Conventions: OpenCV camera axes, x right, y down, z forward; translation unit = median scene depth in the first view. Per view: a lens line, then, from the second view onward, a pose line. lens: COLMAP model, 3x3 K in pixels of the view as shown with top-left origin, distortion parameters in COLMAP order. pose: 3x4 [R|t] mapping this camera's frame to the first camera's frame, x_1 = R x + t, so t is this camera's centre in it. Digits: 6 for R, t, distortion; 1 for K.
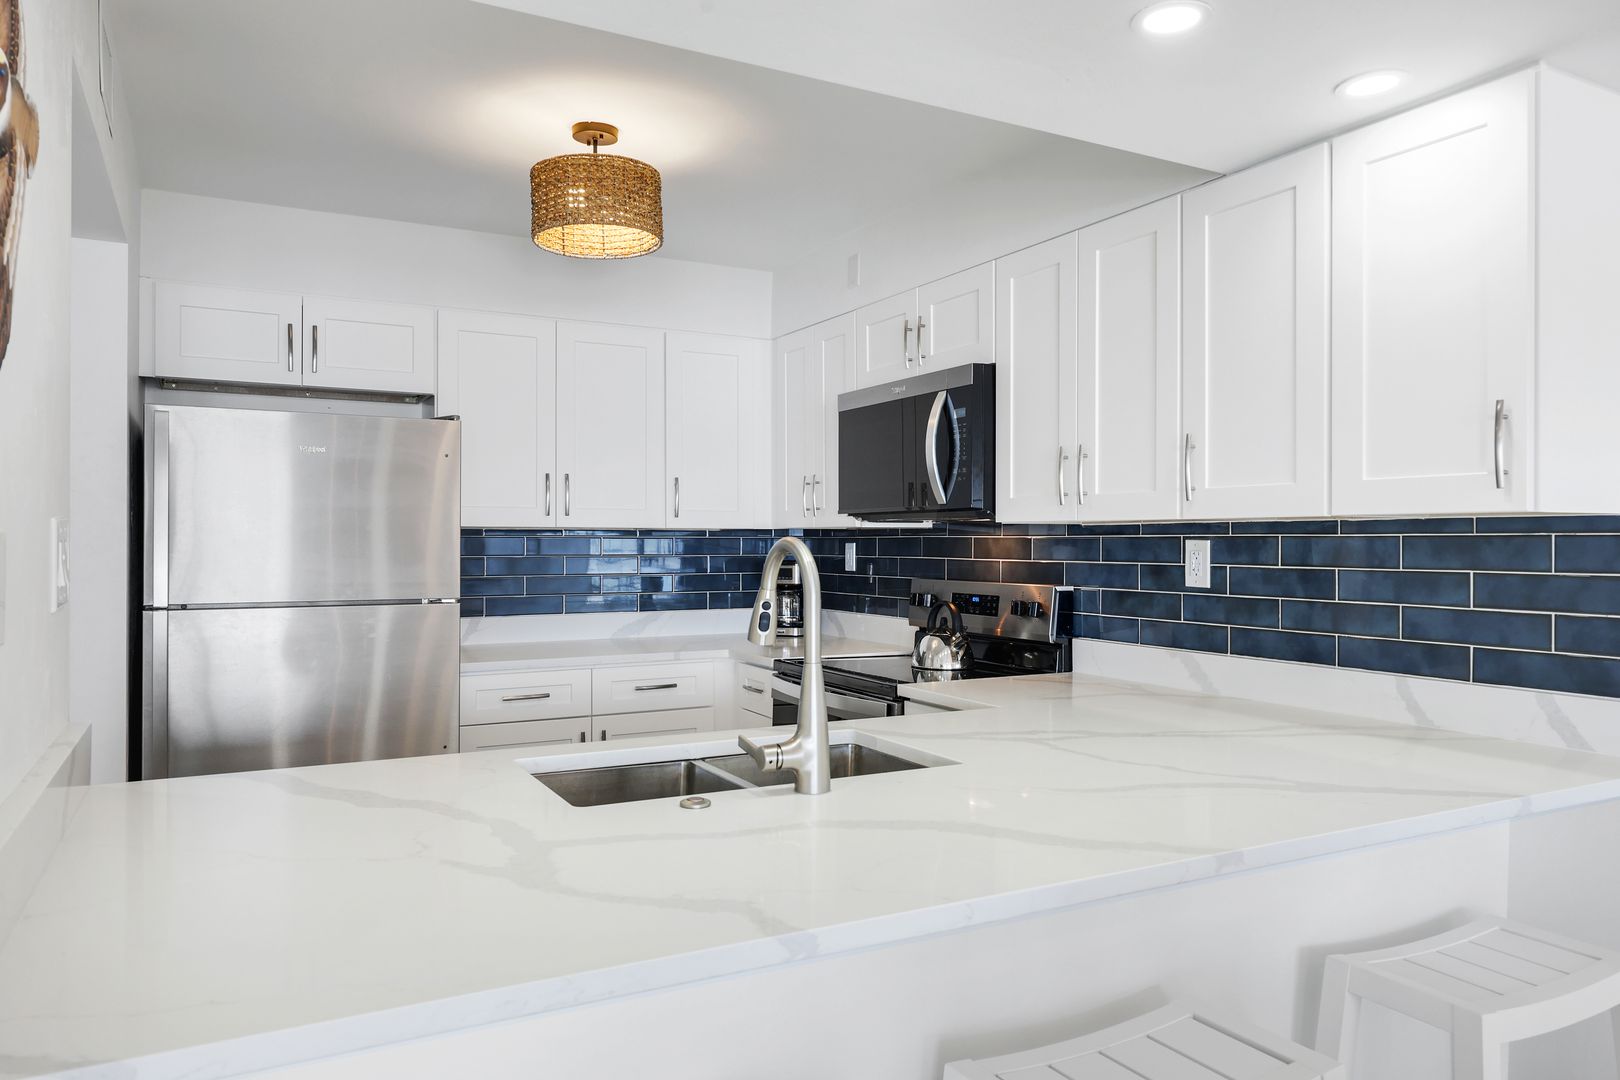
lens RADIAL K [[1076.2, 0, 805.3], [0, 1076.2, 533.2], [0, 0, 1]] dist [-0.001486, 0.000599]
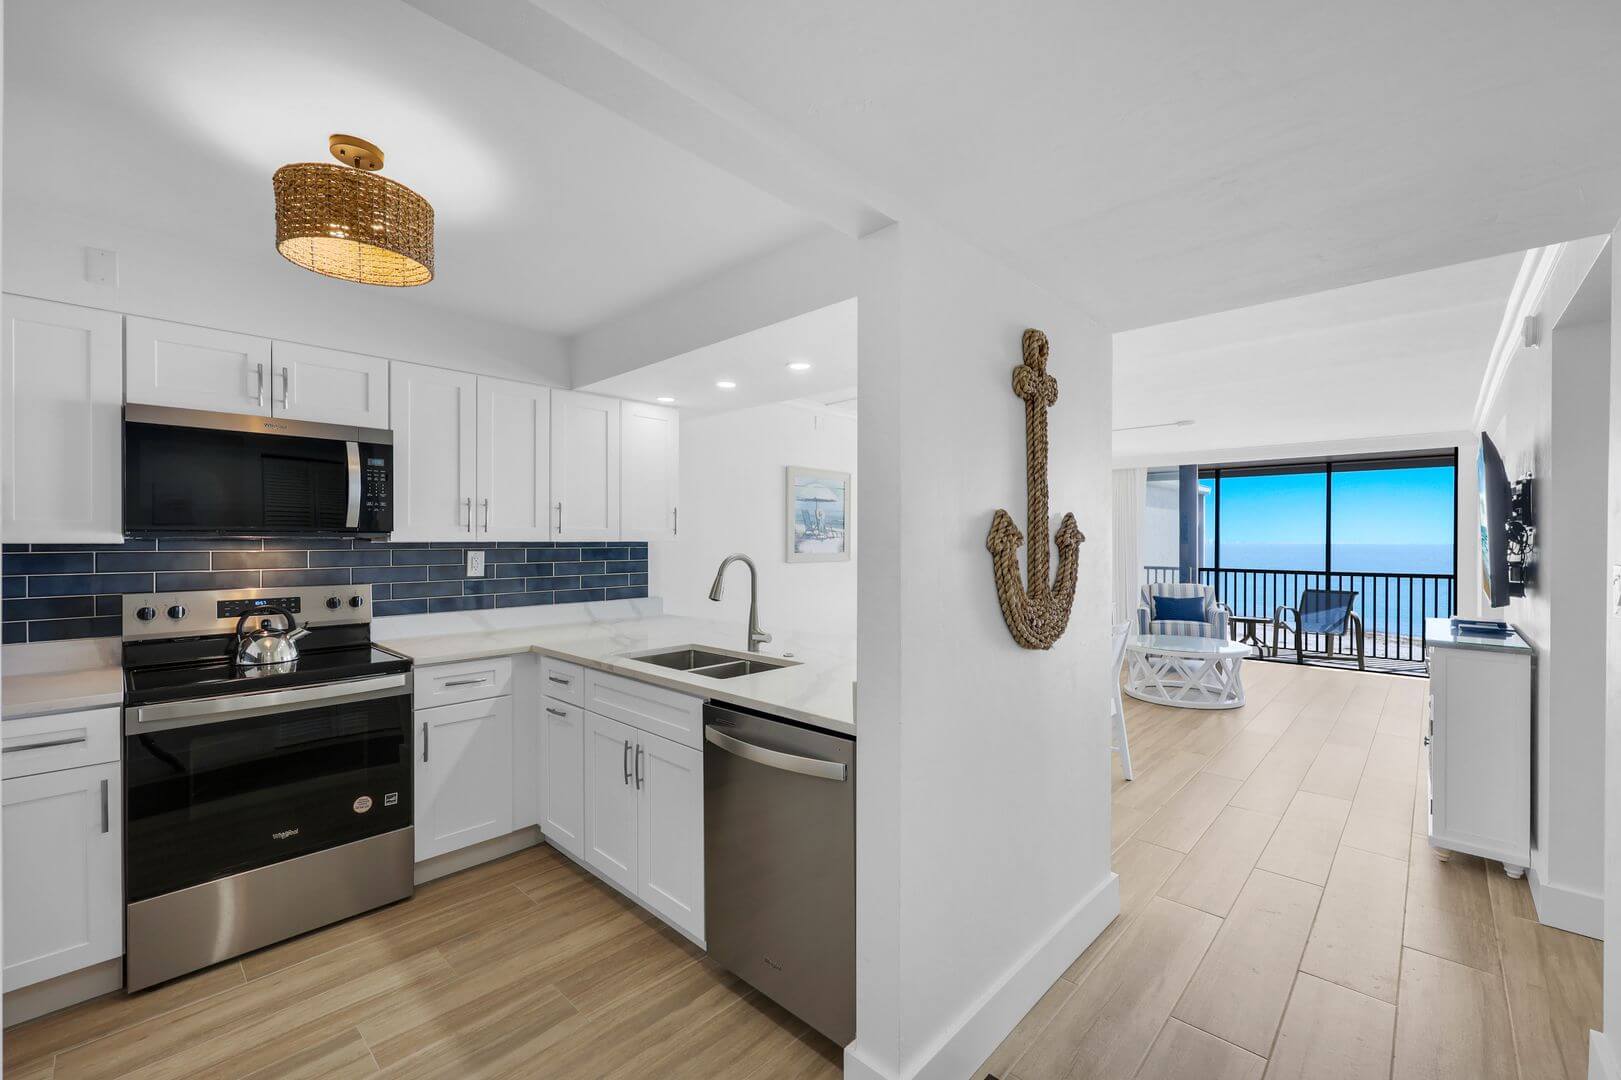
lens RADIAL K [[660.5, 0, 816.1], [0, 660.5, 538.2], [0, 0, 1]] dist [0.005768, -0.000723]
pose [[-0.306860, 0.004838, 0.951742, -0.925343], [-0.004140, 0.999971, -0.006418, -0.011642], [-0.951746, -0.005909, -0.306831, 0.789435]]
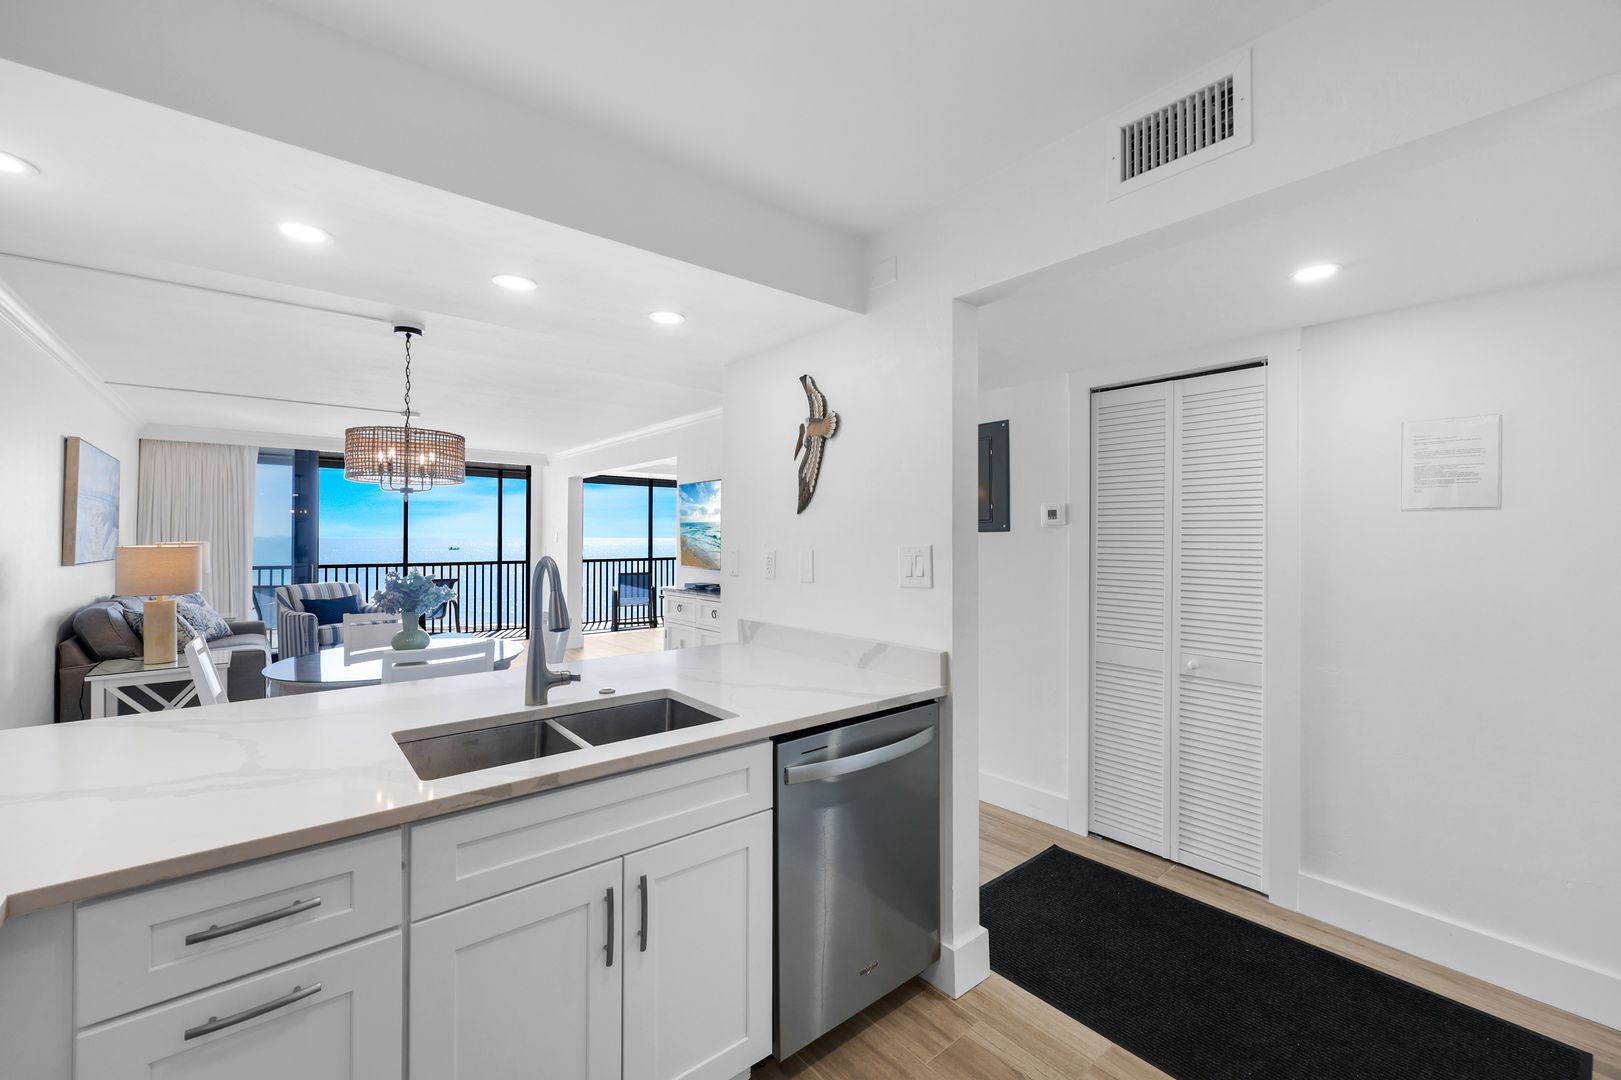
lens RADIAL K [[659.0, 0, 800.2], [0, 659.0, 529.8], [0, 0, 1]] dist [0.006972, -0.001672]
pose [[-0.984958, -0.001109, -0.172793, -0.128498], [0.001135, 0.999916, -0.012890, -0.010956], [0.172793, -0.012892, -0.984874, 1.240282]]
